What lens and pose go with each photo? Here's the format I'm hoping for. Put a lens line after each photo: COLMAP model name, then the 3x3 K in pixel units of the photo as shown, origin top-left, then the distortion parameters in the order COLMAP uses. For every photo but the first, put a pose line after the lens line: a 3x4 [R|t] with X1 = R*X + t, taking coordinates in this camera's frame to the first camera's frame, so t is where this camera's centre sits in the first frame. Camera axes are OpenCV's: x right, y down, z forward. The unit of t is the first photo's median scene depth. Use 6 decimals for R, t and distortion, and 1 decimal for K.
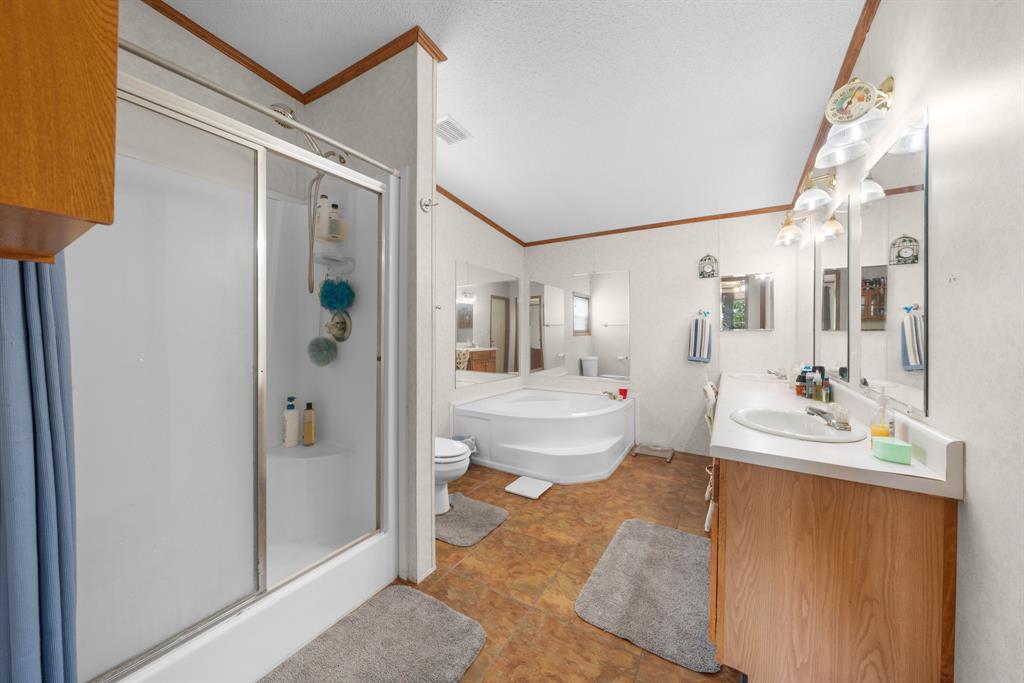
lens RADIAL K [[357.2, 0, 511.8], [0, 357.2, 336.1], [0, 0, 1]] dist [0.000221, 0.000341]
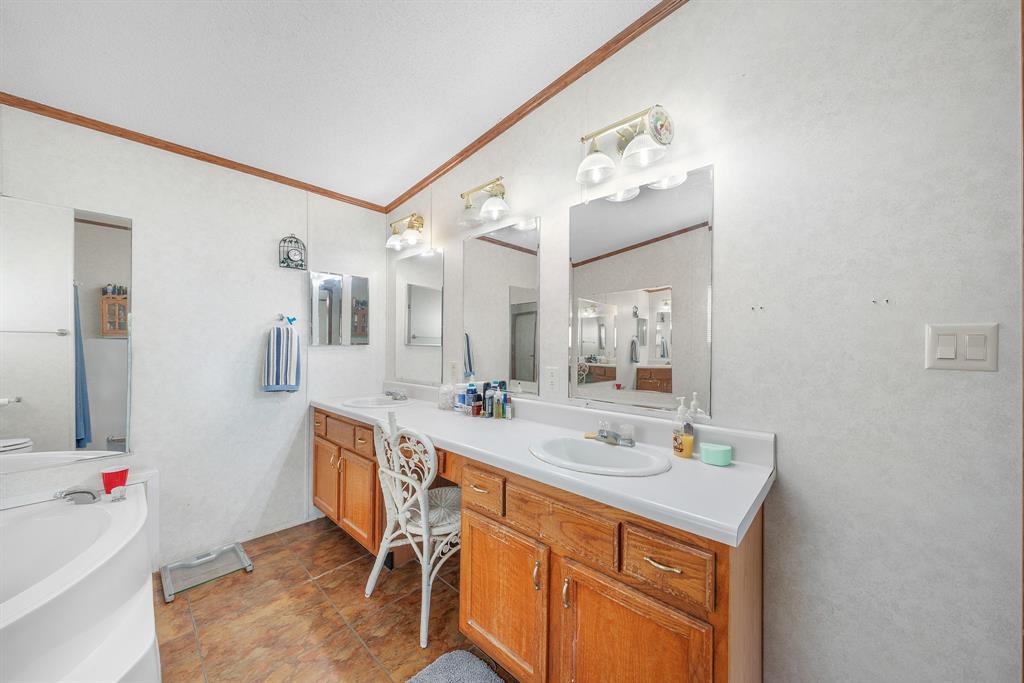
lens RADIAL K [[357.2, 0, 512.6], [0, 357.2, 345.6], [0, 0, 1]] dist [0.000221, 0.000341]
pose [[0.188414, -0.002203, 0.982087, -0.051369], [0.009816, 0.999952, 0.000360, -0.010455], [-0.982041, 0.009572, 0.188427, 0.457036]]
